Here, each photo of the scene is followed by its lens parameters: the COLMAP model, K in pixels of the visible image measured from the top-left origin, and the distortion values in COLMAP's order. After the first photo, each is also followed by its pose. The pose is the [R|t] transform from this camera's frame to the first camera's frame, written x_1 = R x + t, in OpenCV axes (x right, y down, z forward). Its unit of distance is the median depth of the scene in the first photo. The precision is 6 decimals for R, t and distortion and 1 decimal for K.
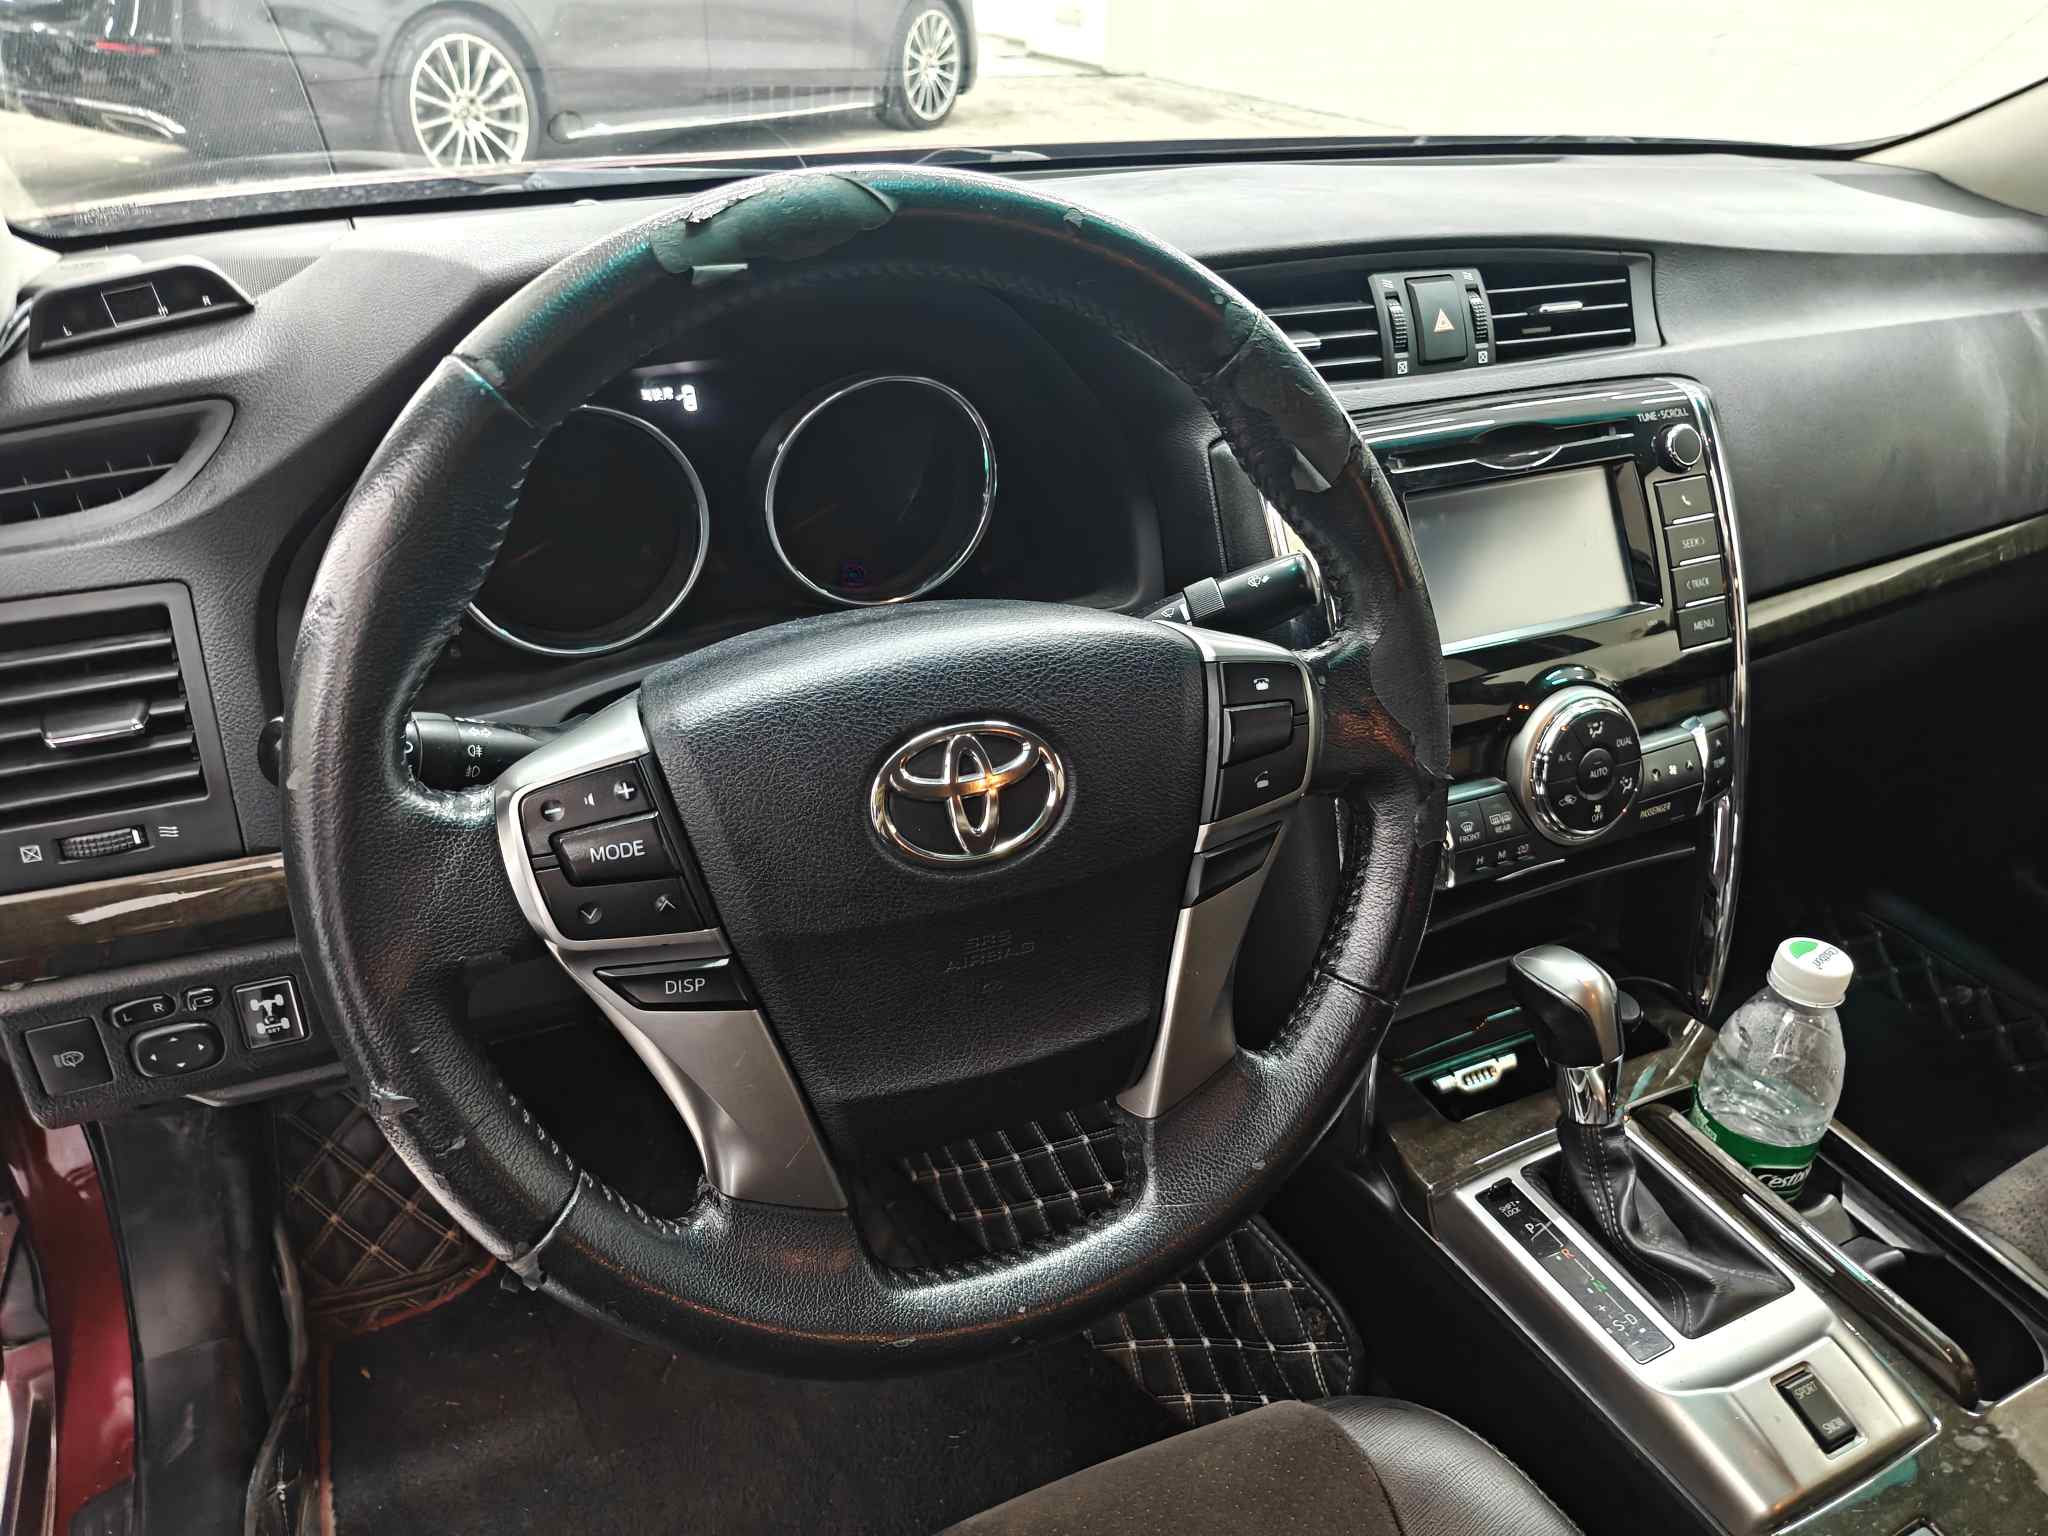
lens RADIAL K [[1341.6, 0, 1024.0], [0, 1341.6, 768.0], [0, 0, 1]] dist [0.004946, 0.002950]
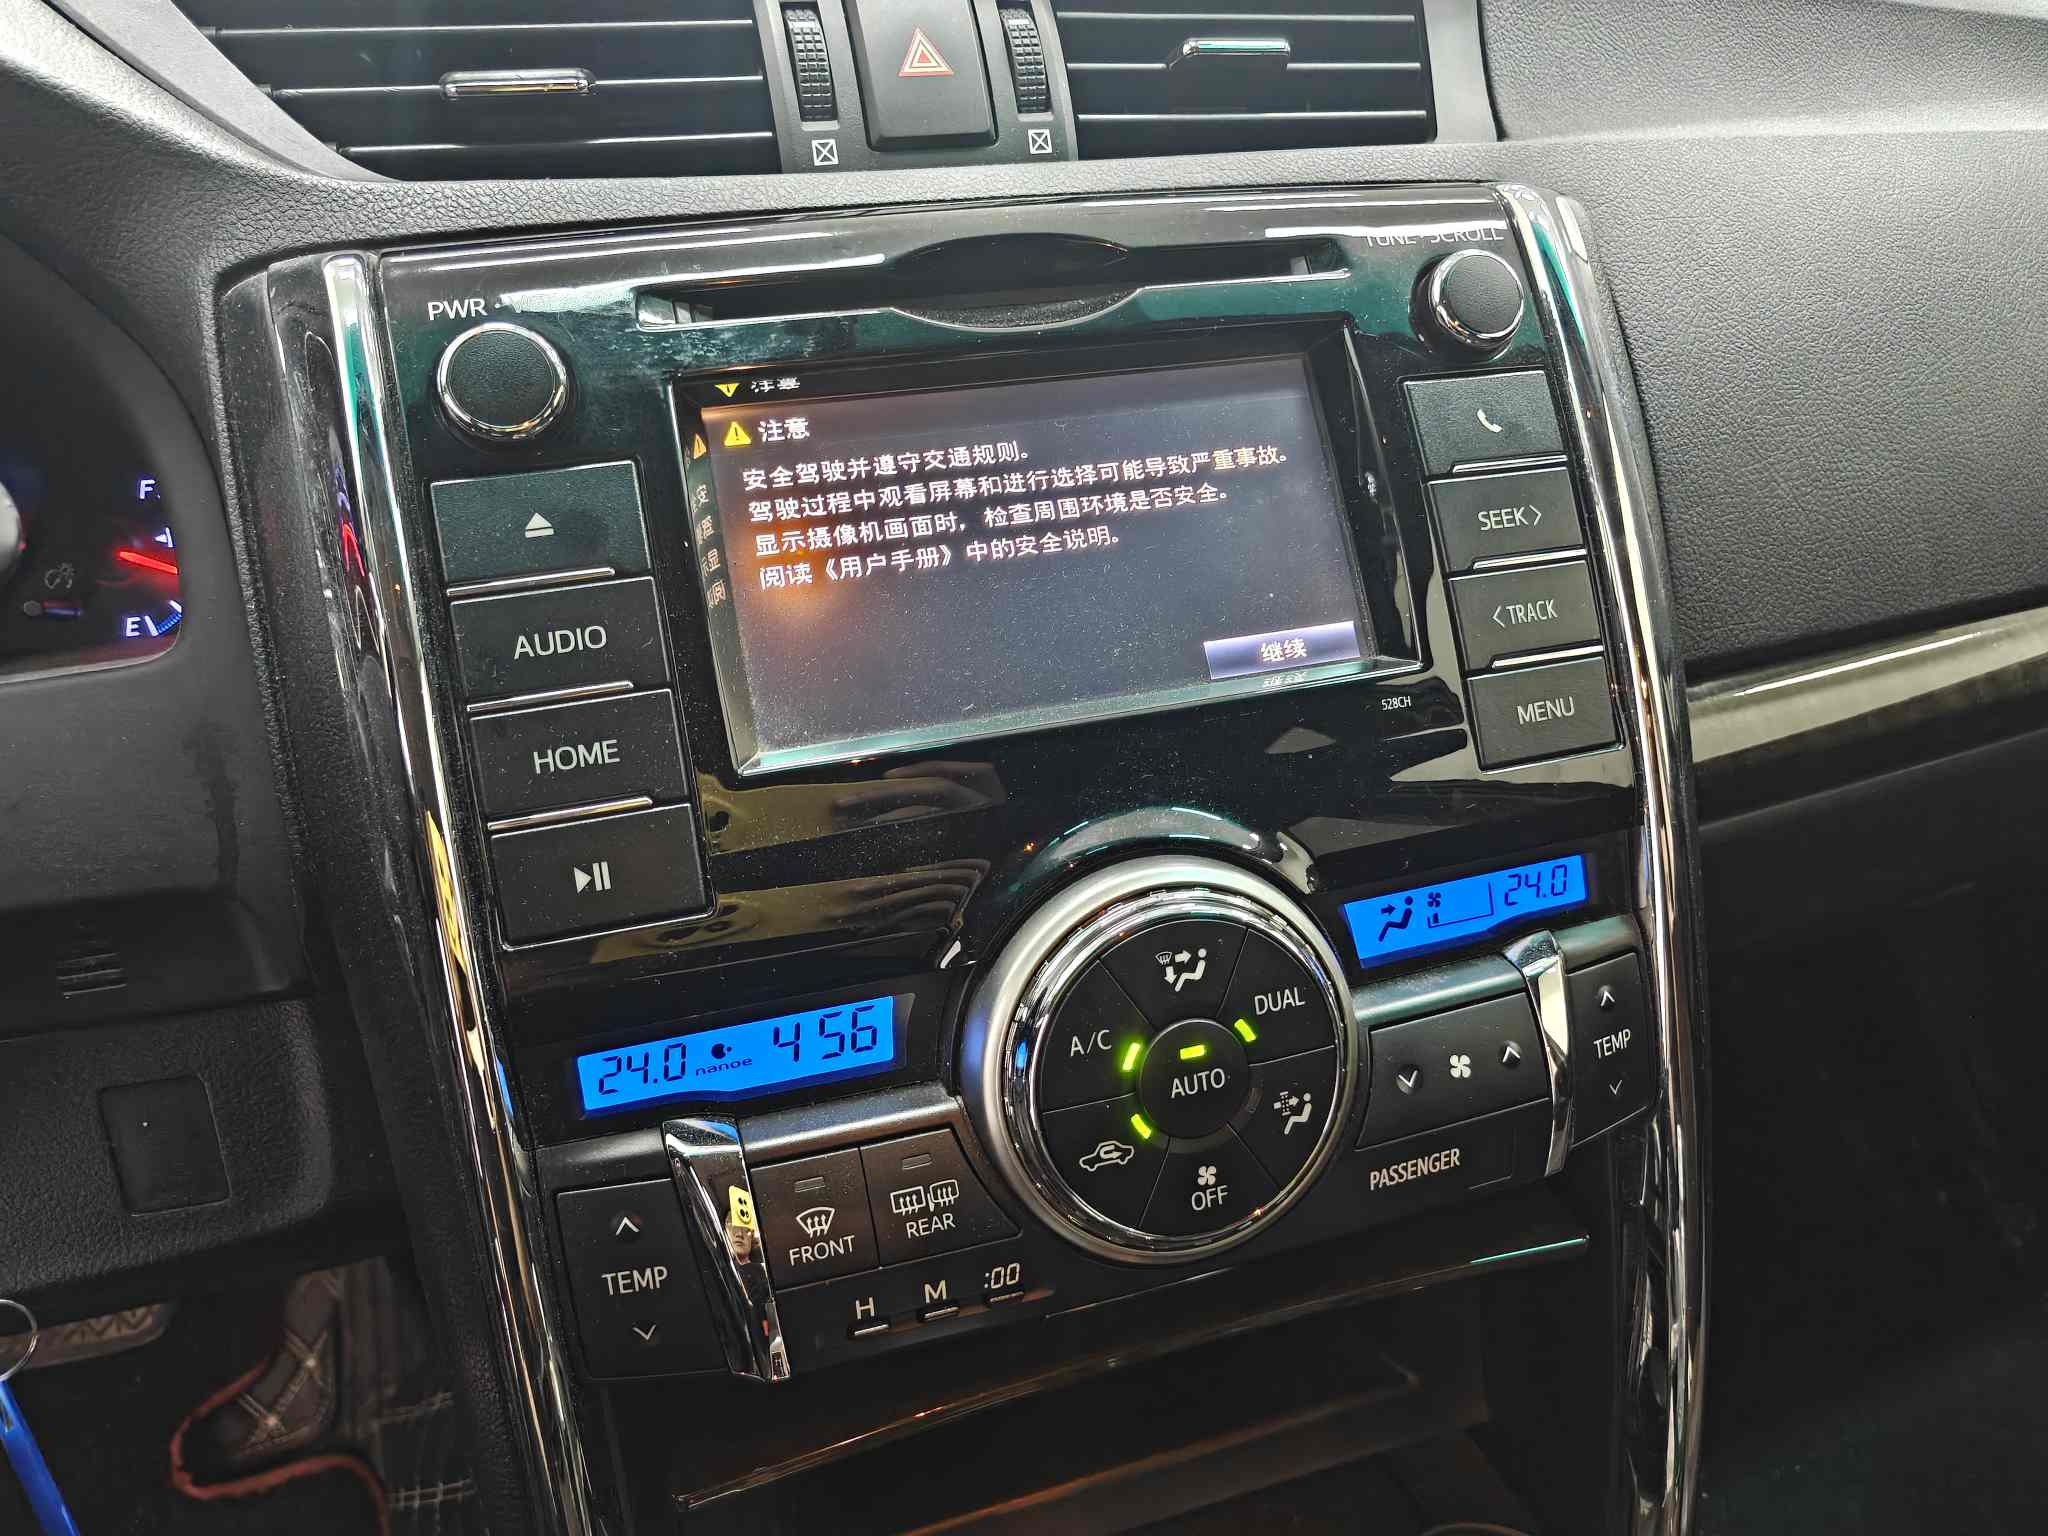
lens RADIAL K [[1382.5, 0, 1024.0], [0, 1382.5, 768.0], [0, 0, 1]] dist [0.000301, -0.000267]
pose [[0.989591, 0.004498, -0.143837, 0.417092], [-0.020708, 0.993560, -0.111401, -0.038998], [0.142409, 0.113221, 0.983311, 0.570121]]
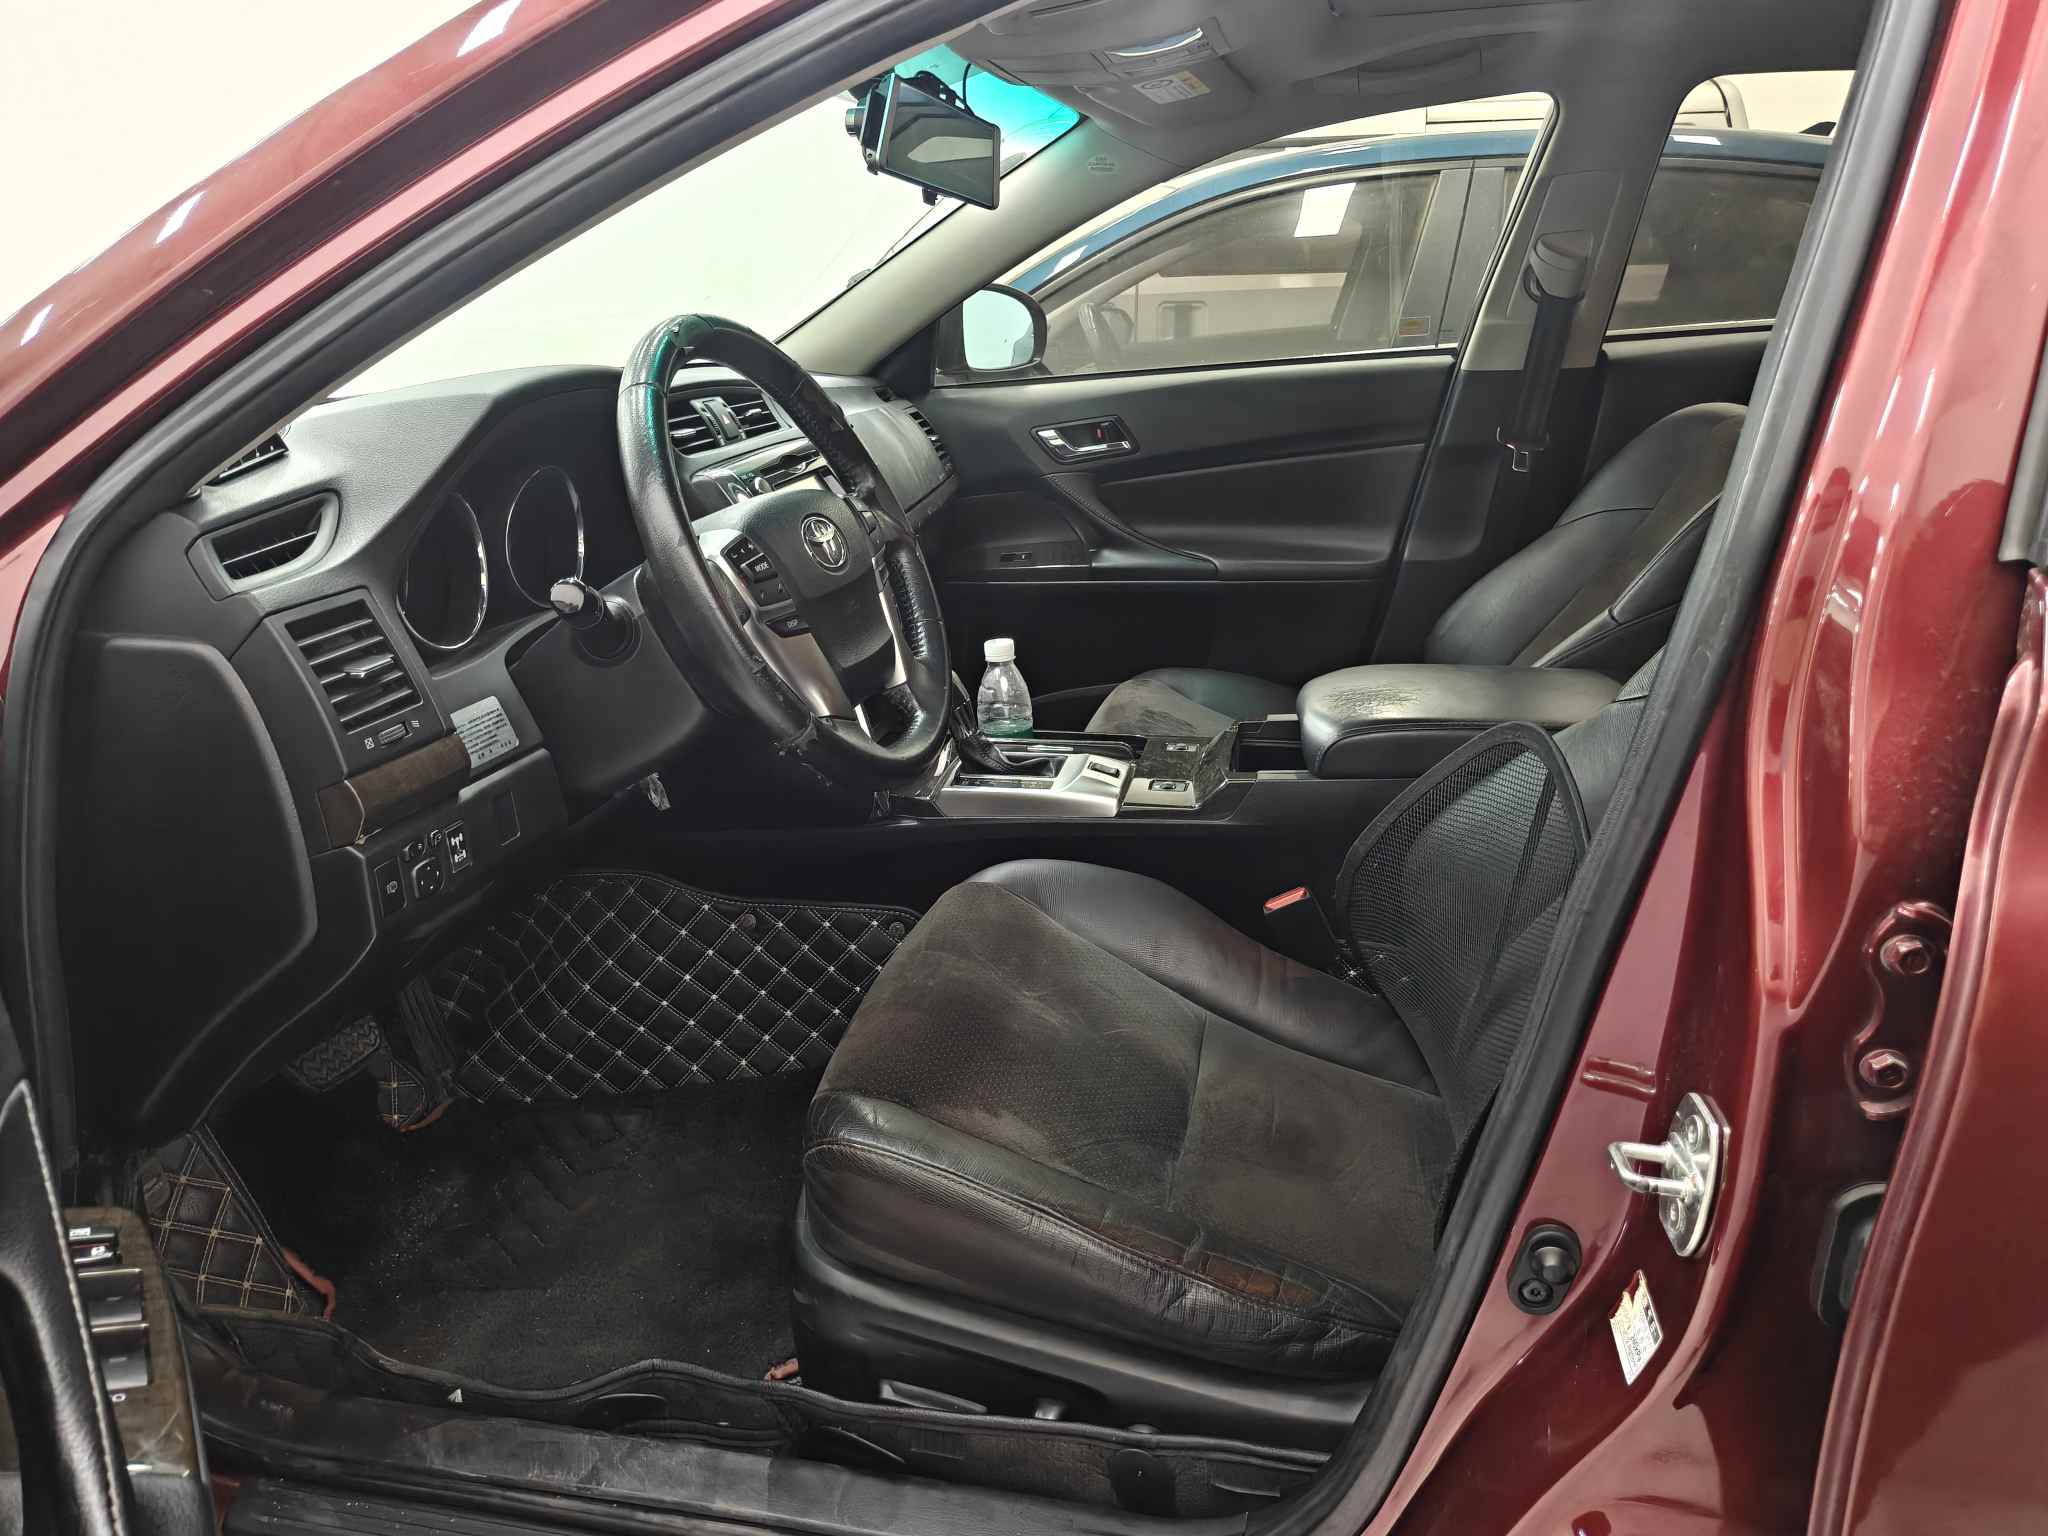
lens RADIAL K [[1341.6, 0, 1024.0], [0, 1341.6, 768.0], [0, 0, 1]] dist [0.004946, 0.002950]
pose [[0.605642, -0.315910, 0.730341, -1.030284], [0.462552, 0.886592, -0.000079, 0.326957], [-0.647490, 0.337869, 0.683082, -0.461503]]
